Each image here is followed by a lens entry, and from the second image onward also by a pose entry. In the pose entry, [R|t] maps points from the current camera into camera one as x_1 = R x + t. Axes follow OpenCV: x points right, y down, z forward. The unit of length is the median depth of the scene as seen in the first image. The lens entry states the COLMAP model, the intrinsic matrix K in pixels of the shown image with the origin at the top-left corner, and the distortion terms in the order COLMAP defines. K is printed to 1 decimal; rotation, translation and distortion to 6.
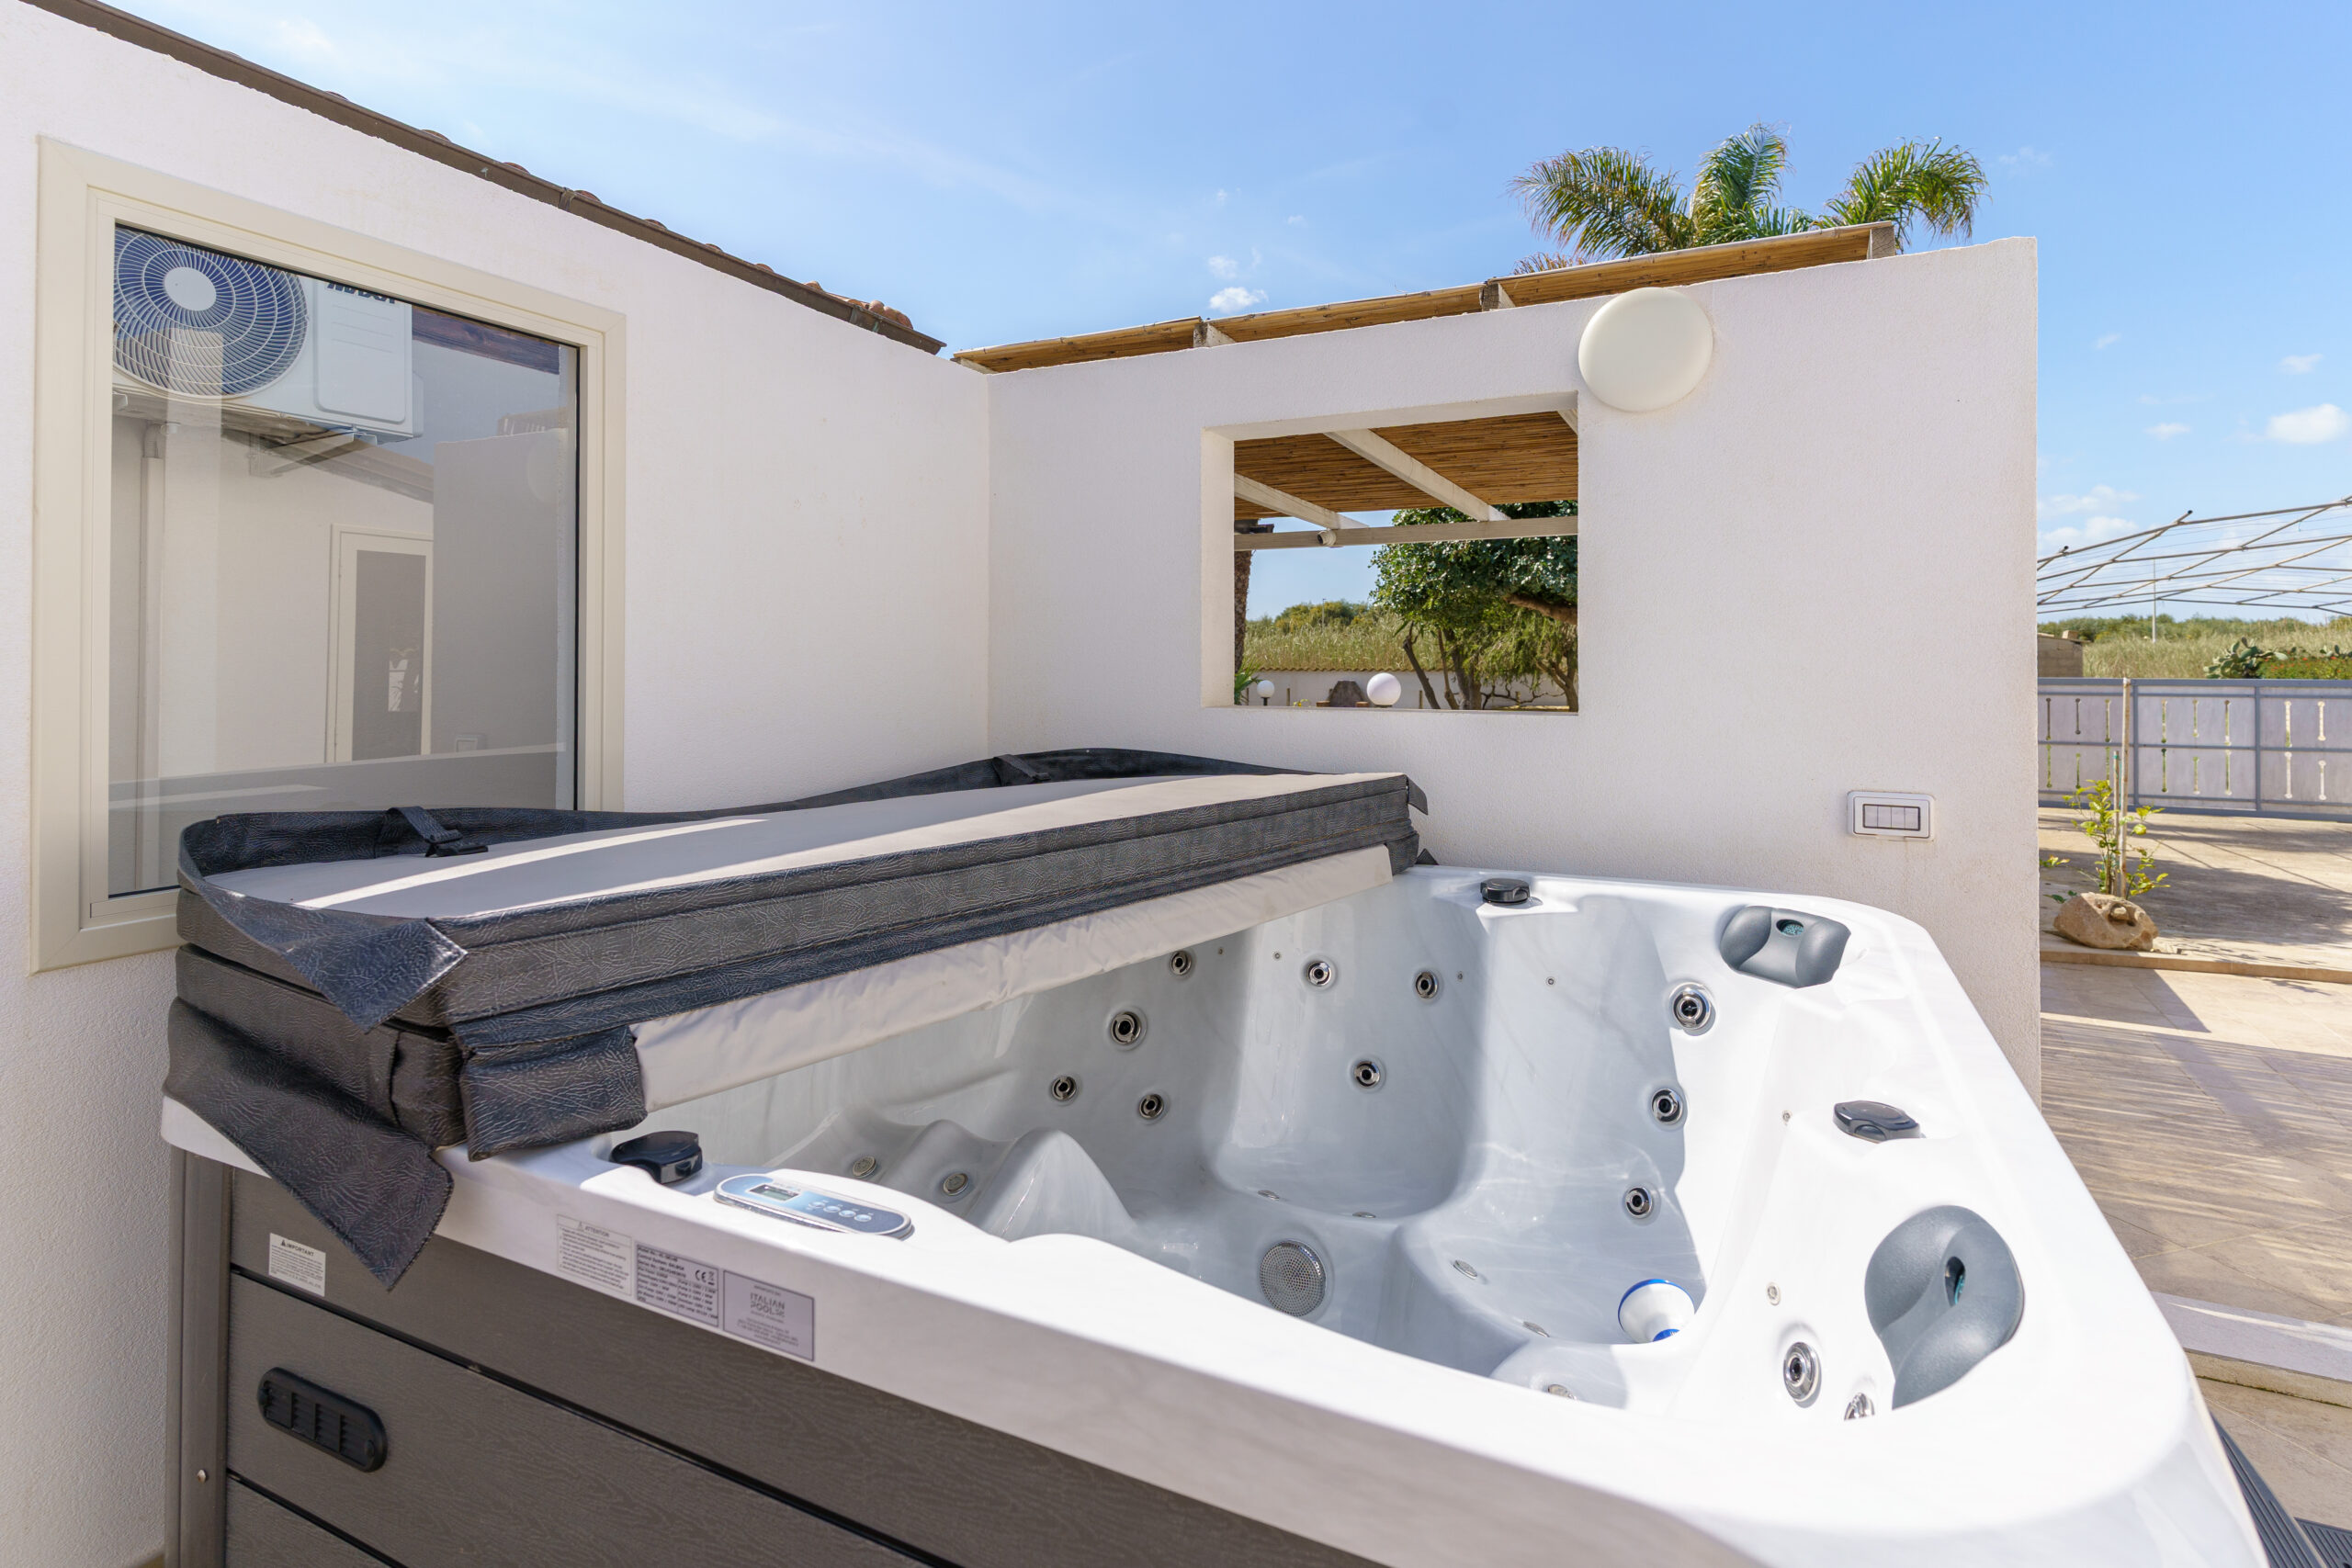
lens RADIAL K [[1166.3, 0, 1179.6], [0, 1166.3, 657.7], [0, 0, 1]] dist [0.001310, 0.000079]
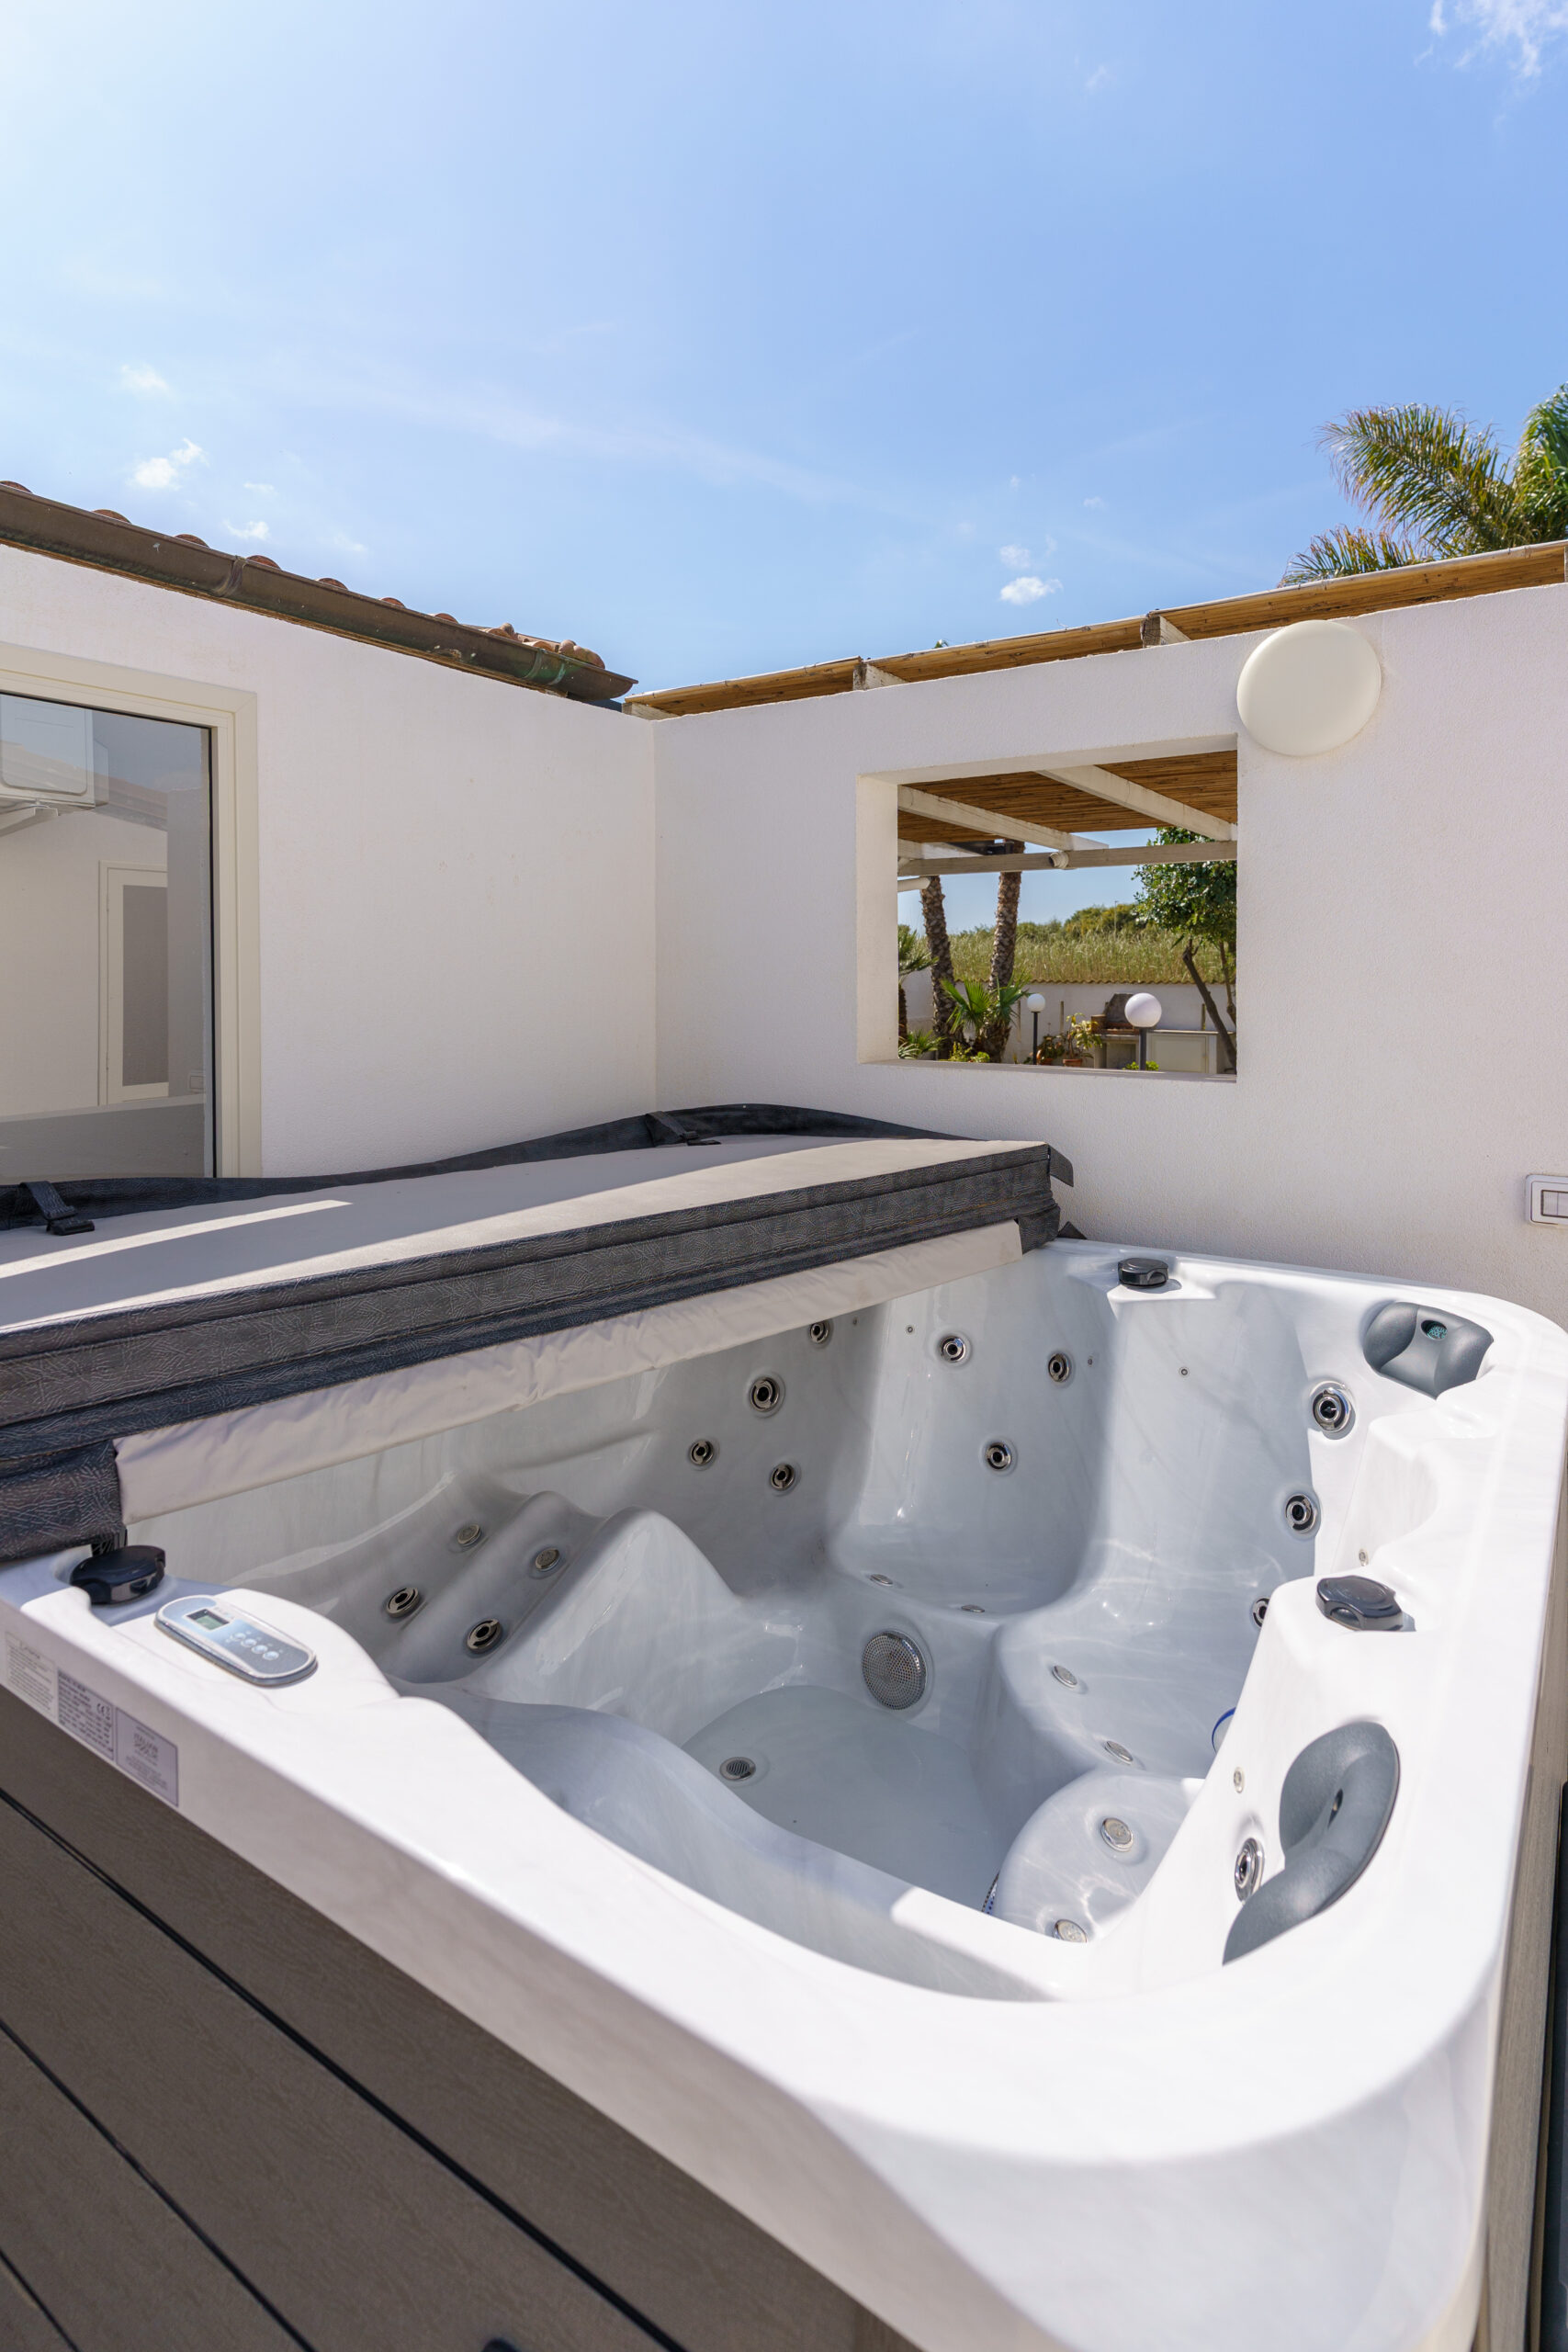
lens RADIAL K [[1195.8, 0, 823.0], [0, 1195.8, 991.2], [0, 0, 1]] dist [0.002240, 0.000253]
pose [[0.992418, -0.002191, -0.122888, 0.156129], [0.005227, 0.999689, 0.024396, -0.058516], [0.122796, -0.024853, 0.992121, 0.012501]]
